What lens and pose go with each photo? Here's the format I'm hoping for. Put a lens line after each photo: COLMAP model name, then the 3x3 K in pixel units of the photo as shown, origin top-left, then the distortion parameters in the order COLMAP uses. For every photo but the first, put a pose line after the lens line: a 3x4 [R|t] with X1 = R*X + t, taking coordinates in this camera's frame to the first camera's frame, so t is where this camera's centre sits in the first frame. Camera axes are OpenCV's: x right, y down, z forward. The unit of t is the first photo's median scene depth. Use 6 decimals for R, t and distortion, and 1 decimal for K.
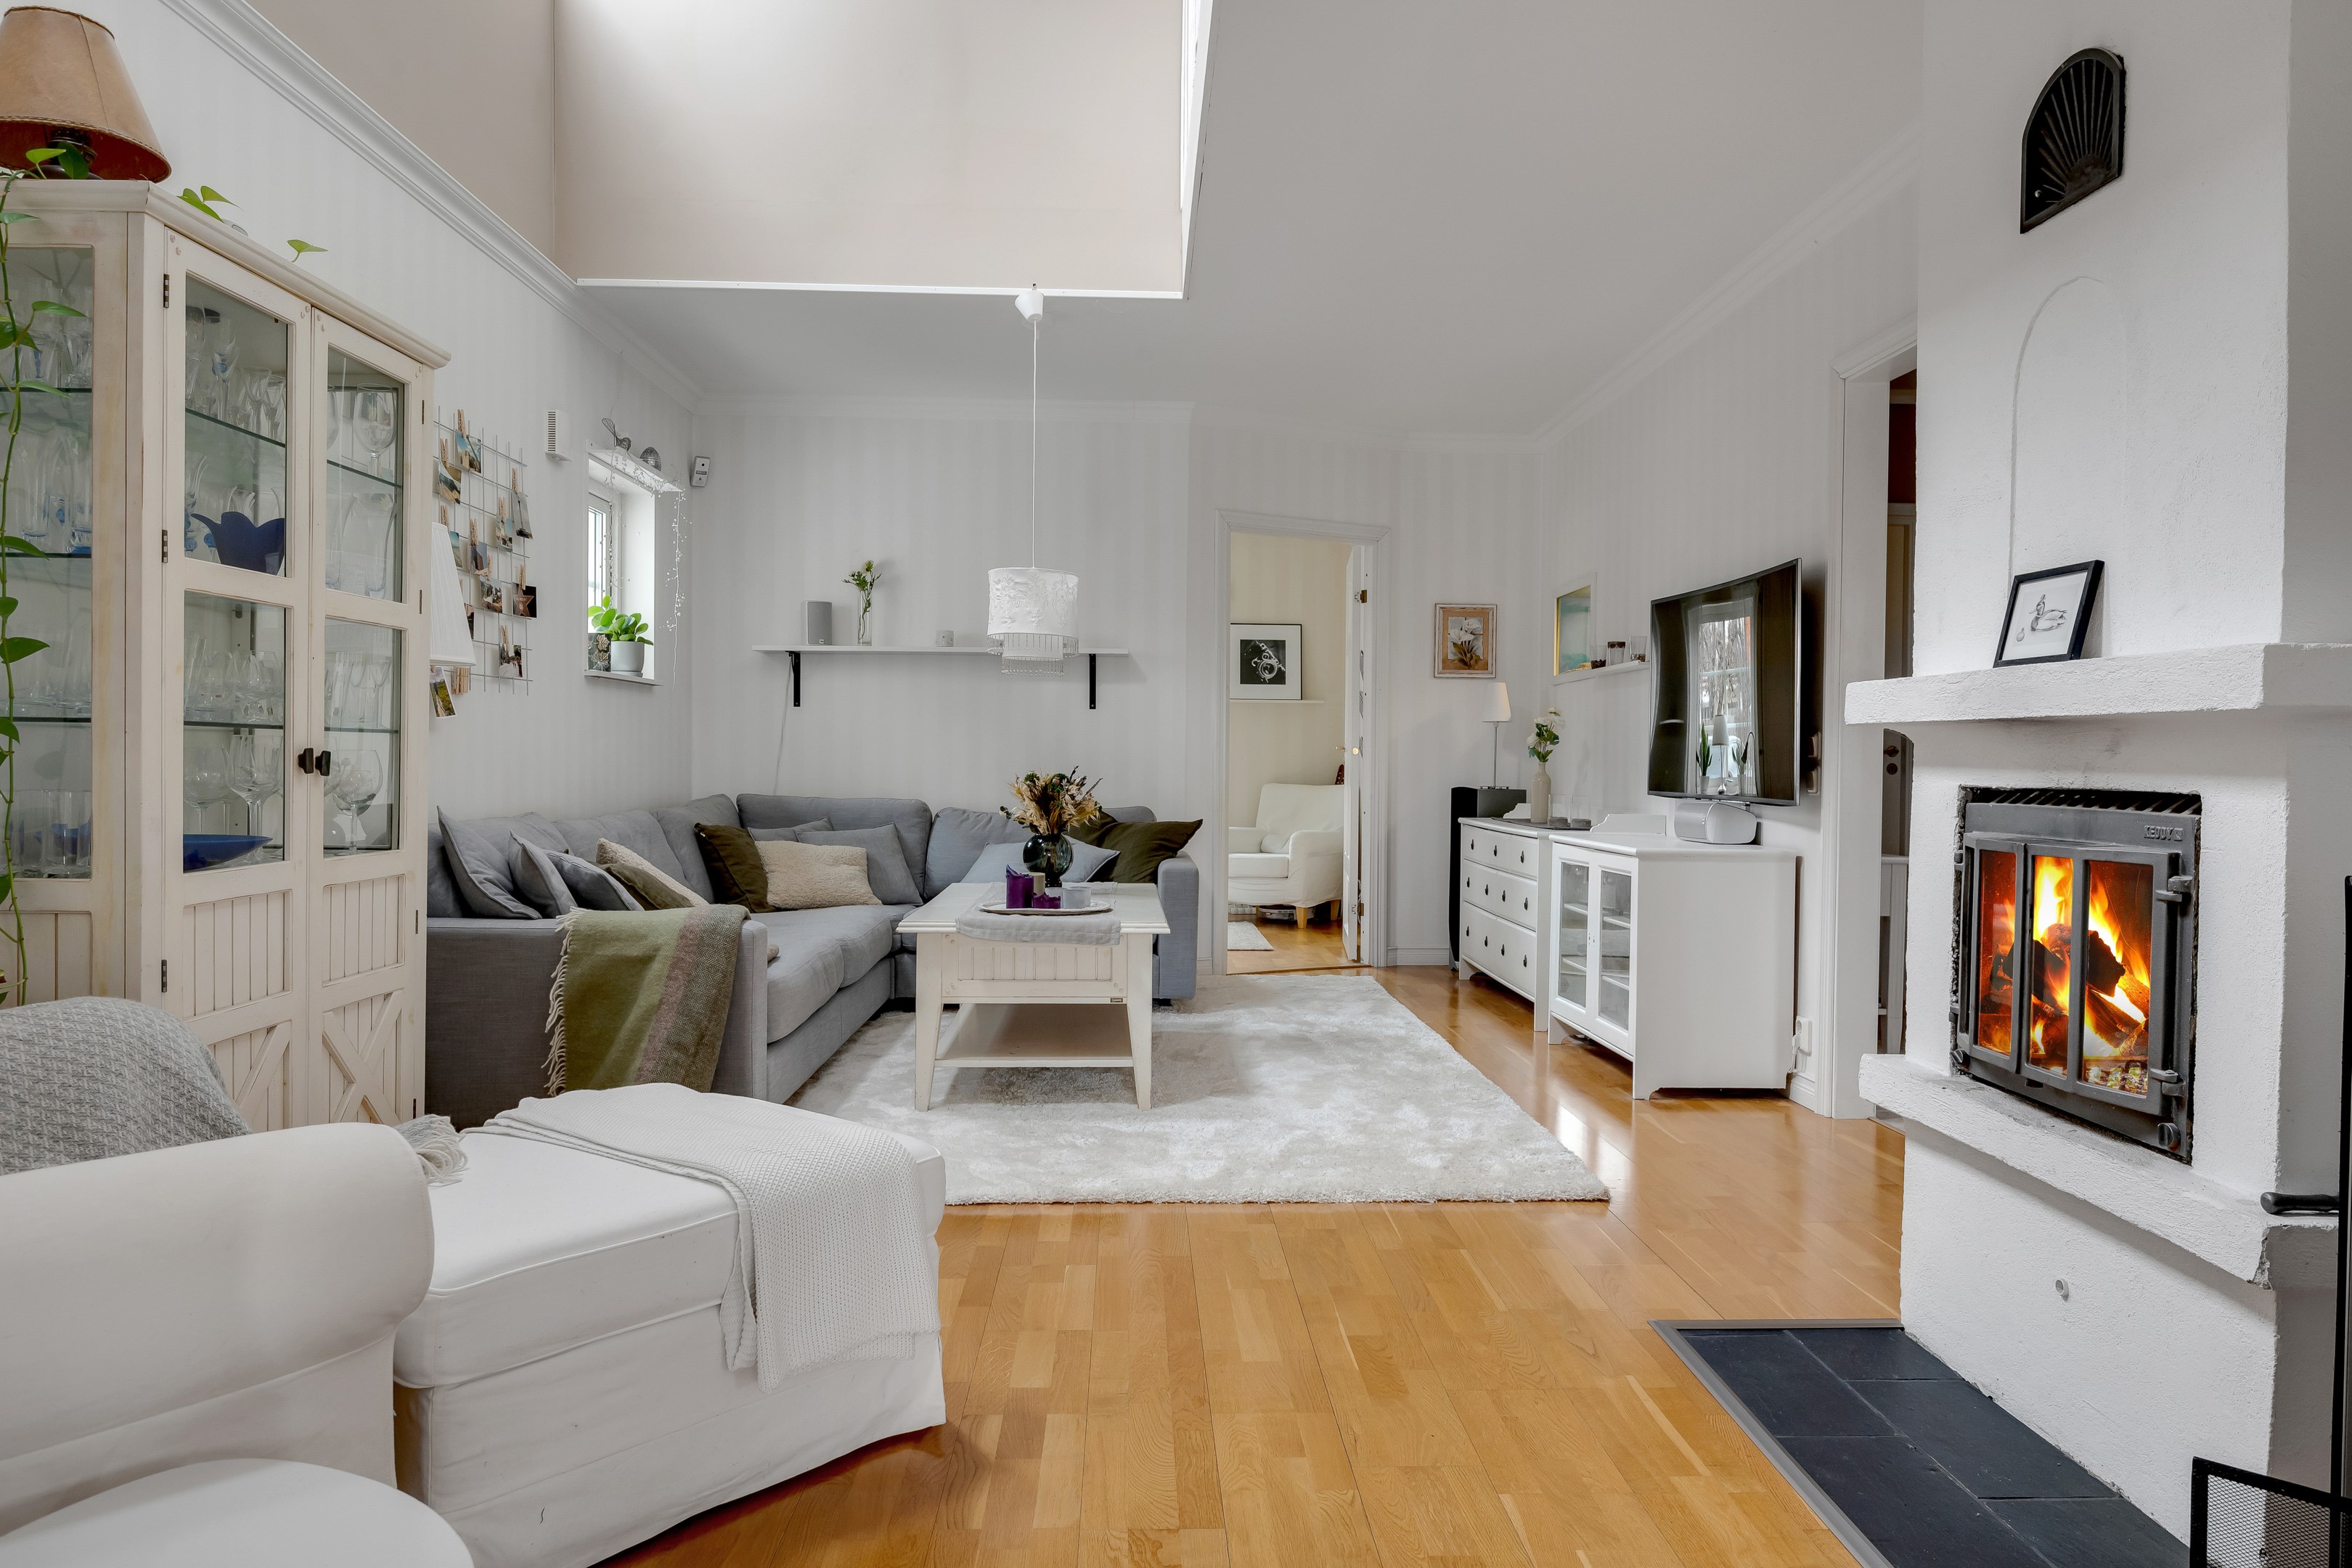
lens RADIAL K [[1552.4, 0, 1180.5], [0, 1552.4, 771.9], [0, 0, 1]] dist [-0.002471, -0.001803]
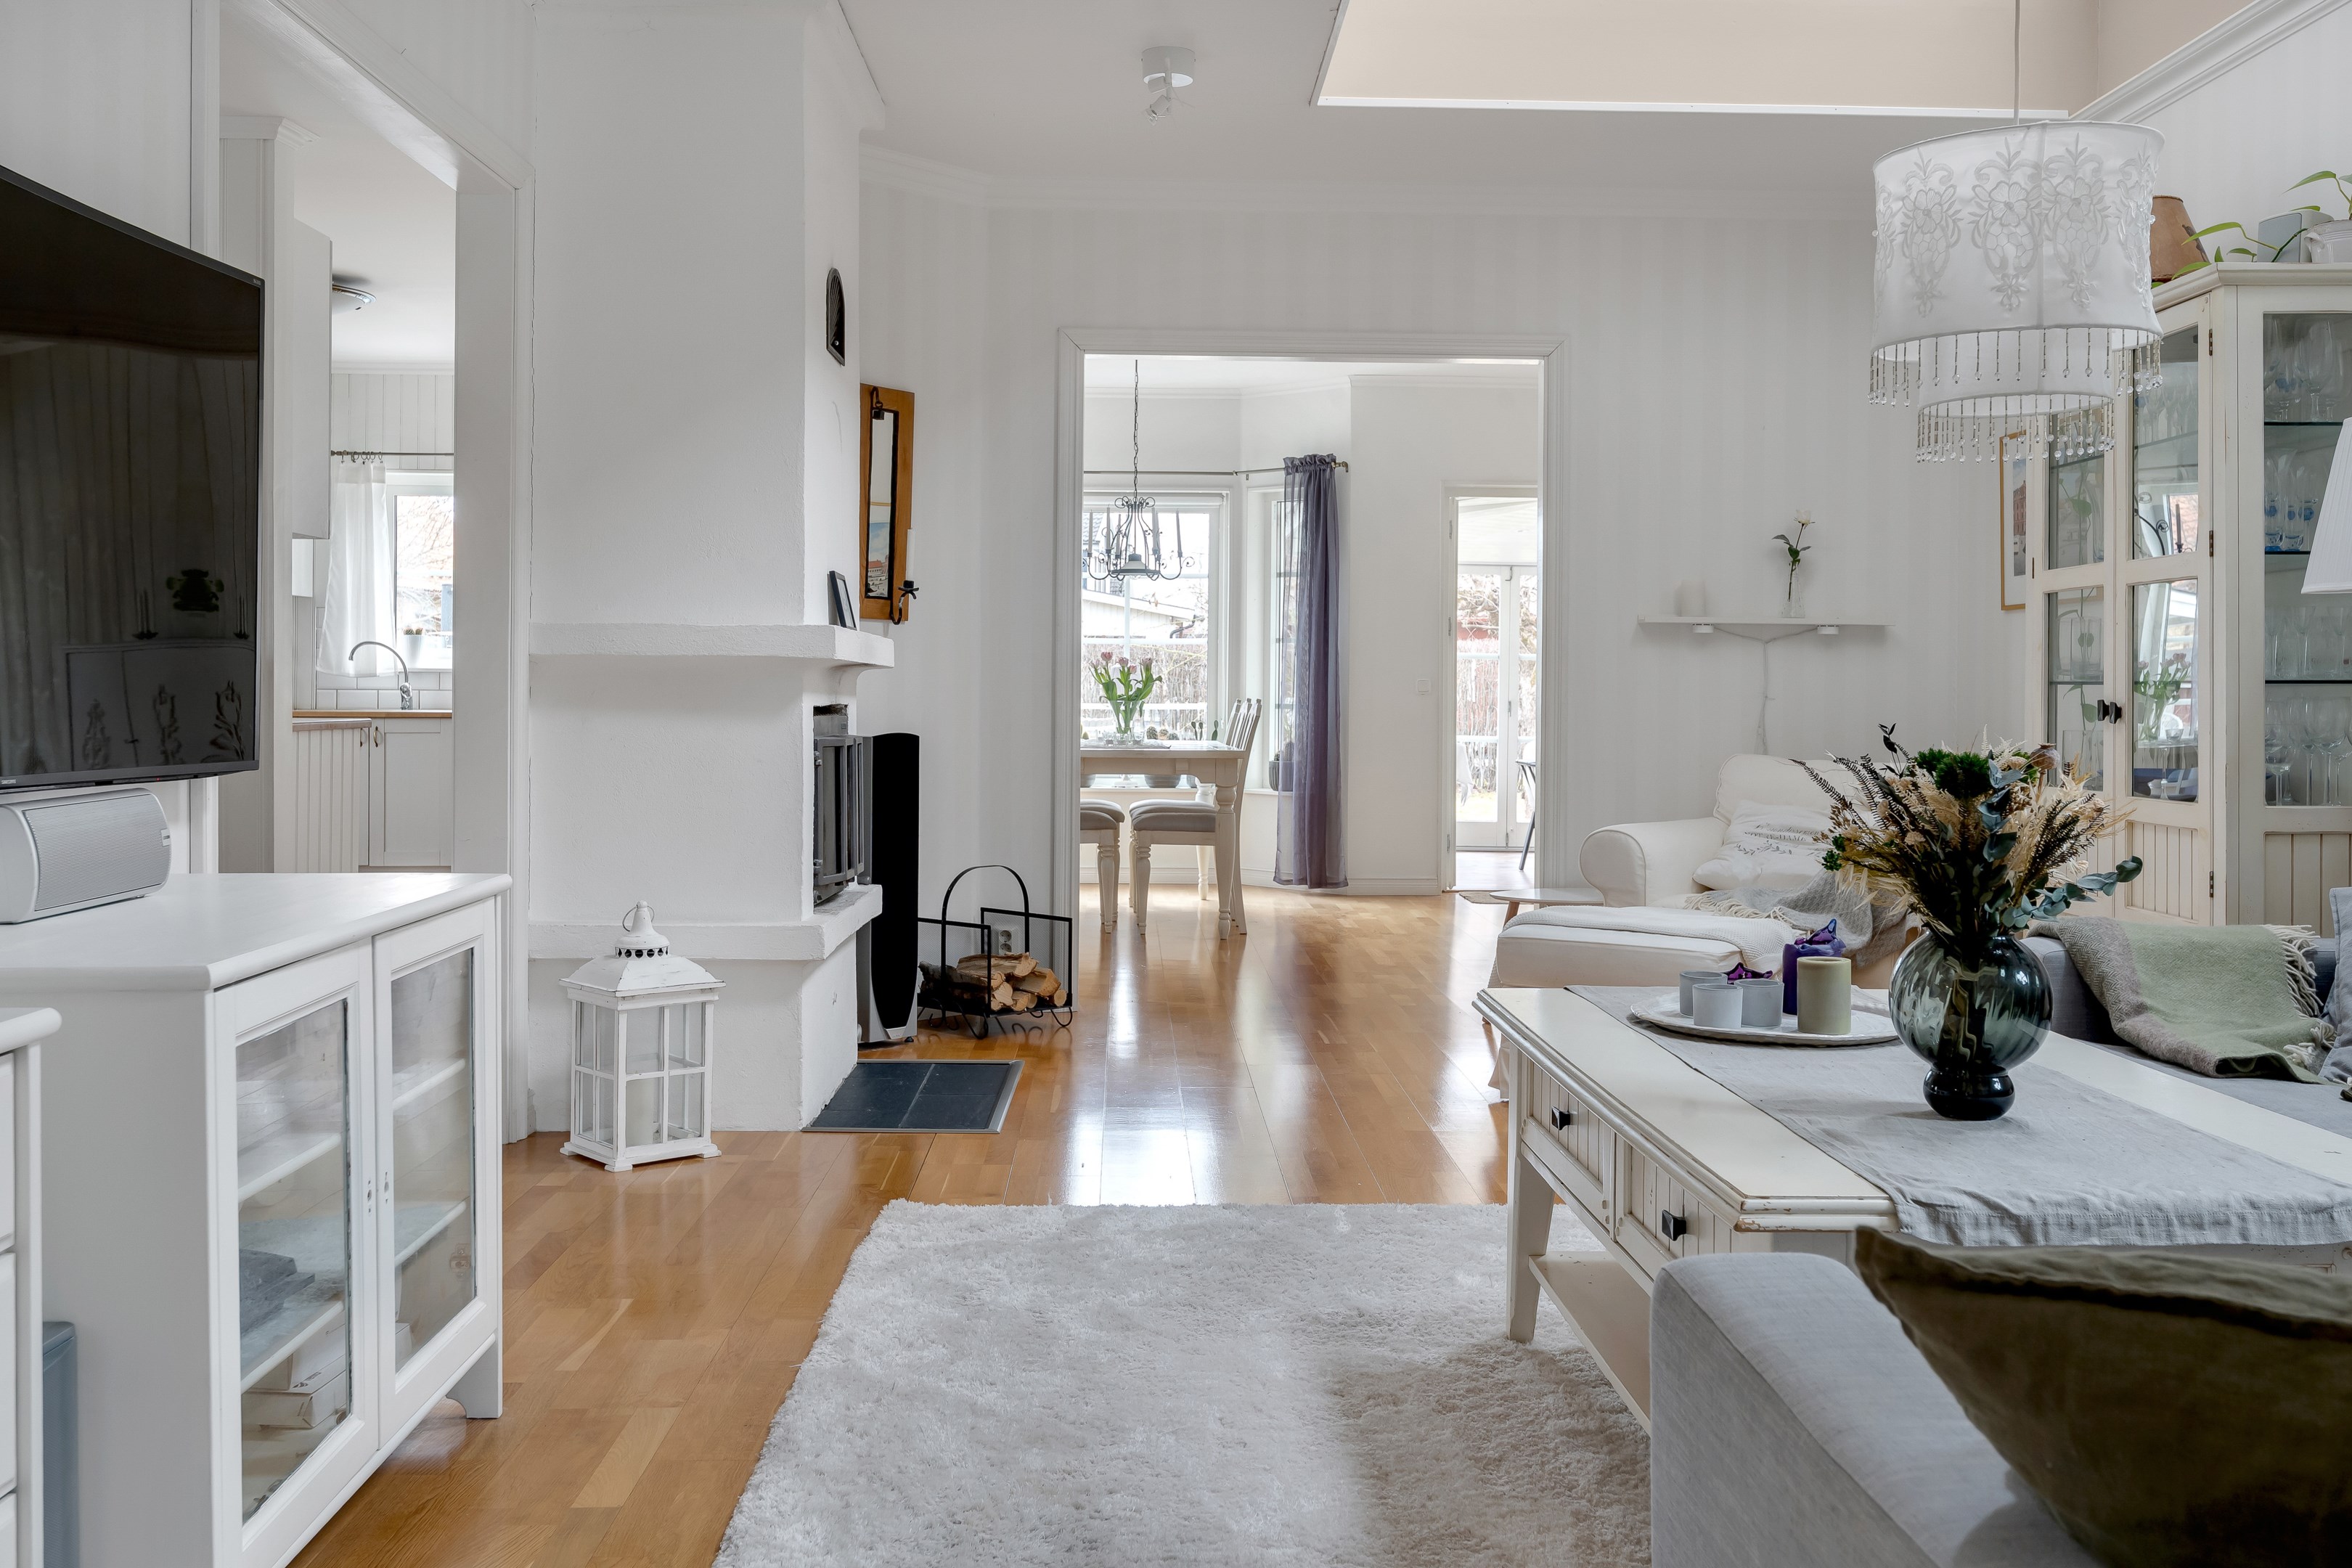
lens RADIAL K [[2088.6, 0, 1183.4], [0, 2088.6, 708.1], [0, 0, 1]] dist [-0.002567, -0.003368]
pose [[-0.999853, -0.017124, 0.000274, 0.087368], [-0.017118, 0.999743, 0.014842, -0.012099], [-0.000528, 0.014835, -0.999890, 1.524538]]
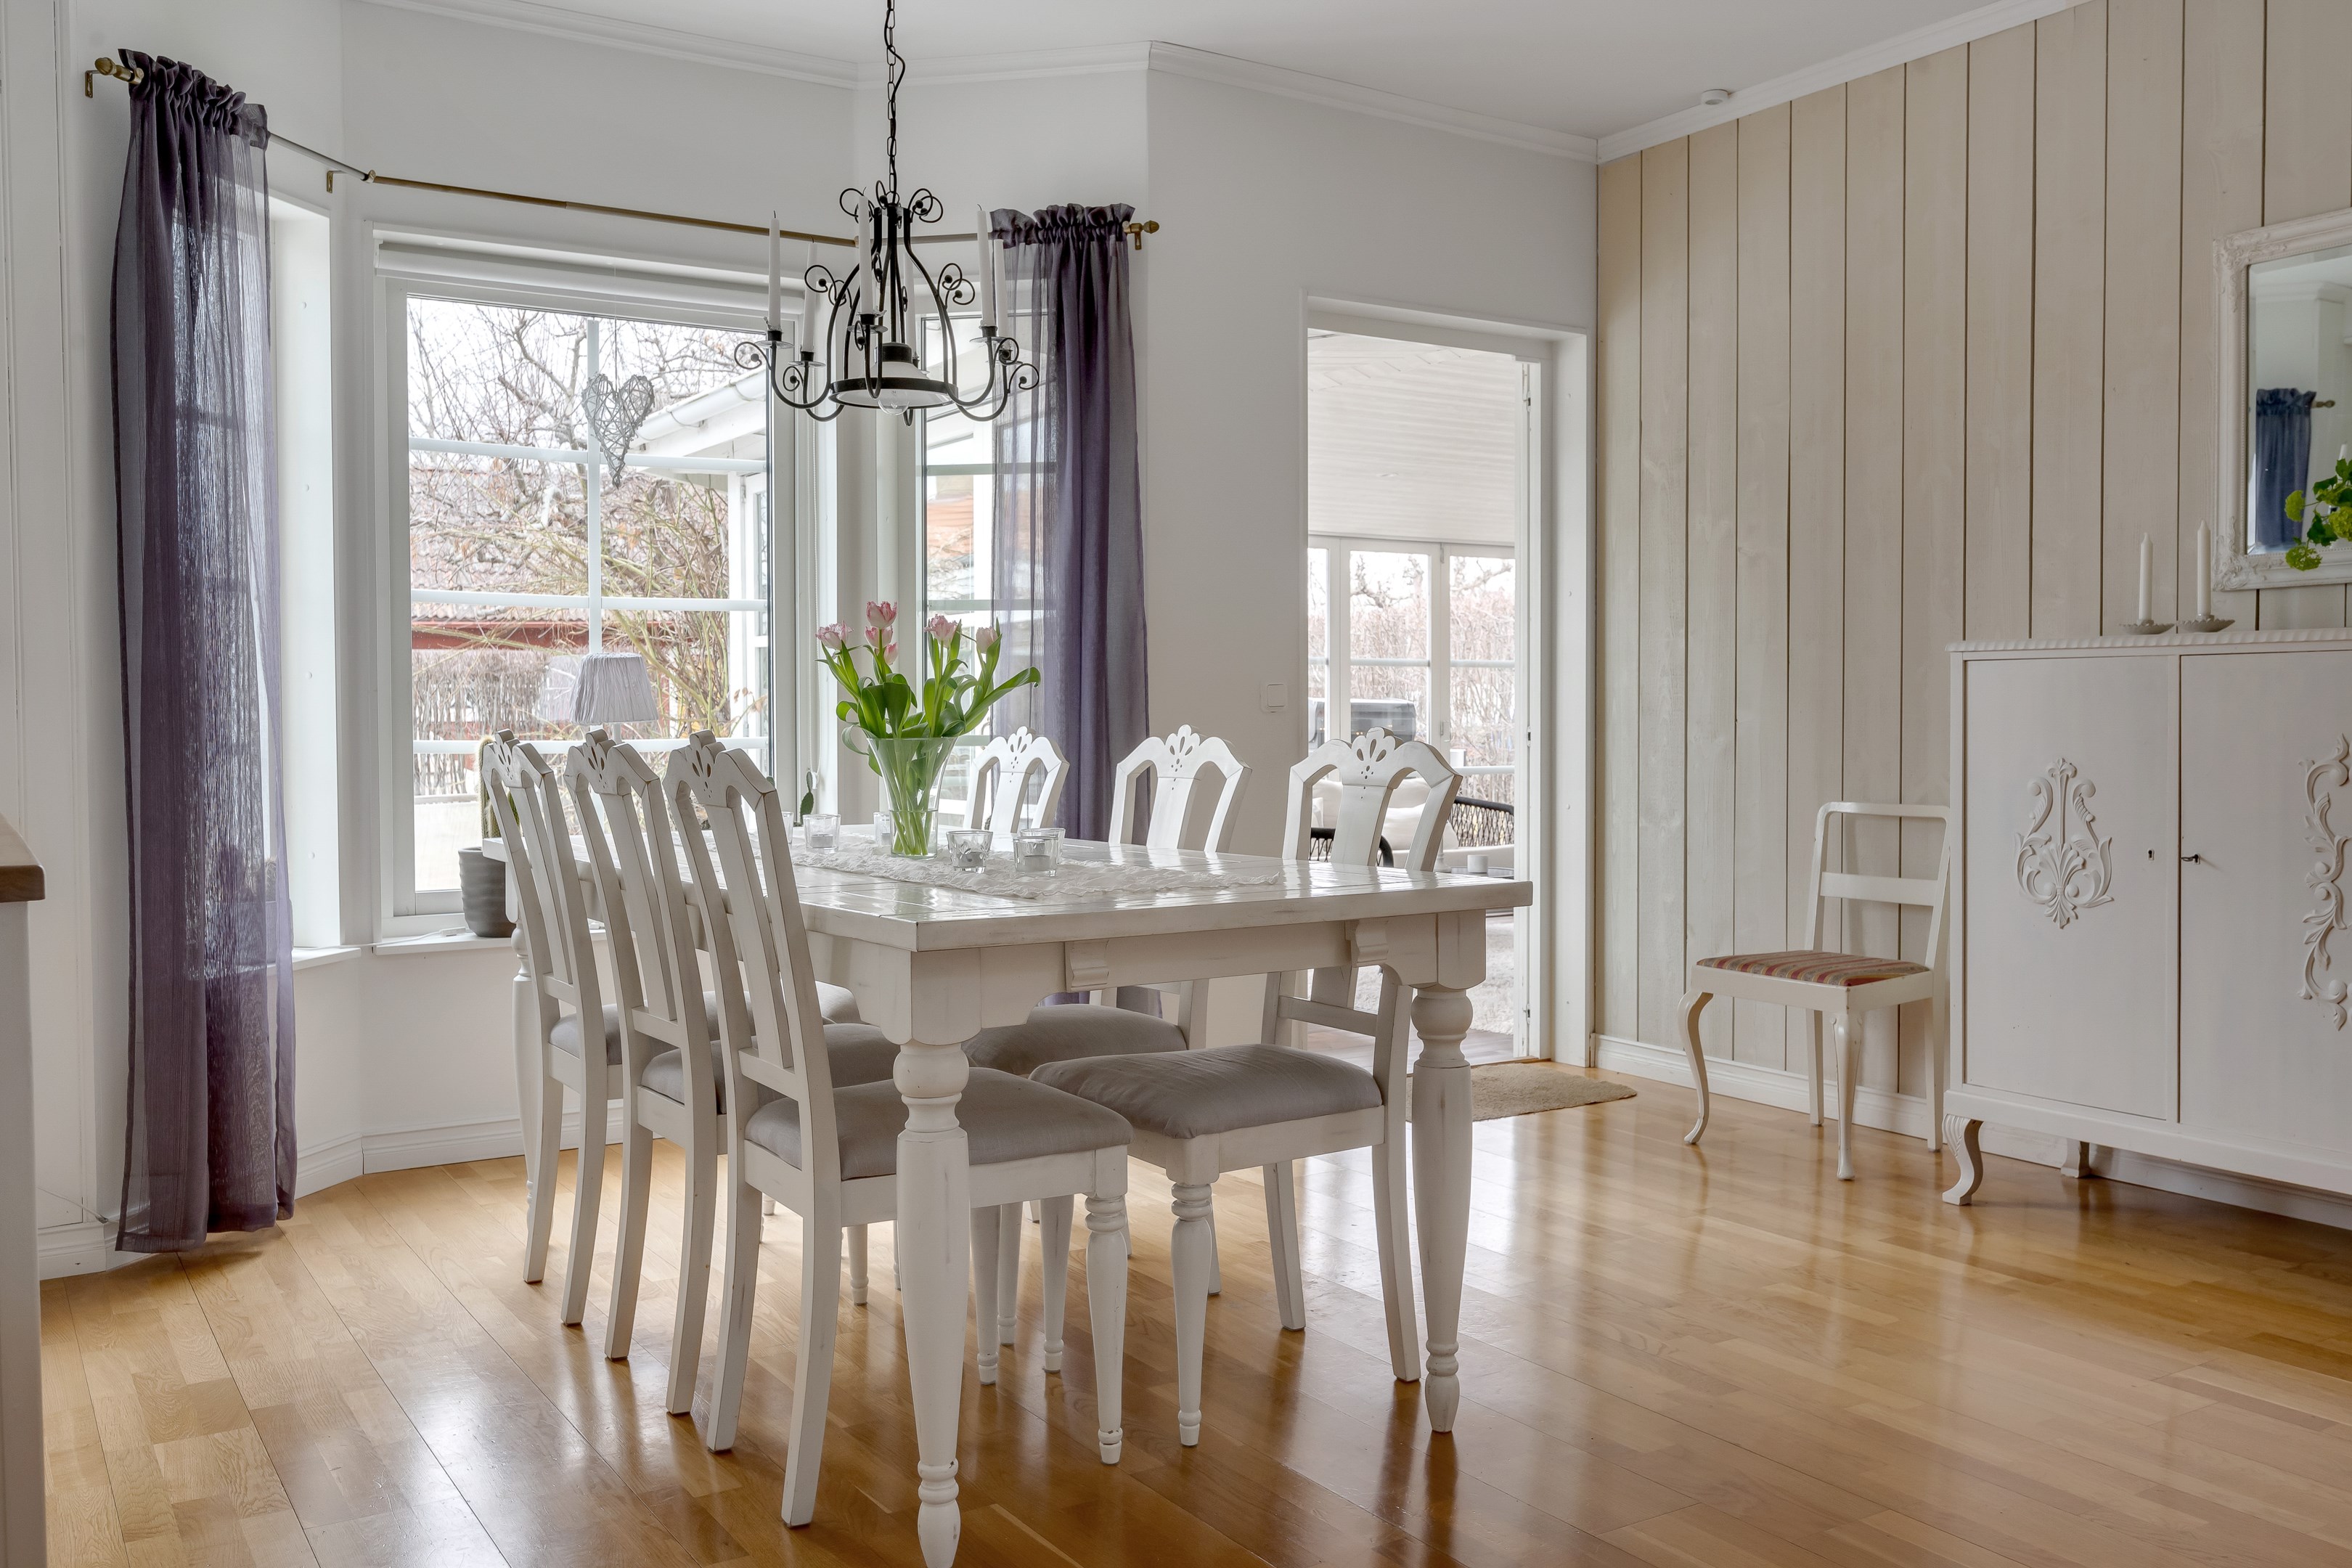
lens RADIAL K [[1936.9, 0, 1182.1], [0, 1936.9, 780.0], [0, 0, 1]] dist [-0.001118, 0.000260]
pose [[-0.857438, 0.010927, -0.514472, 0.398403], [-0.008863, 0.999313, 0.035996, 0.000961], [0.514512, 0.035424, -0.856751, 0.217338]]
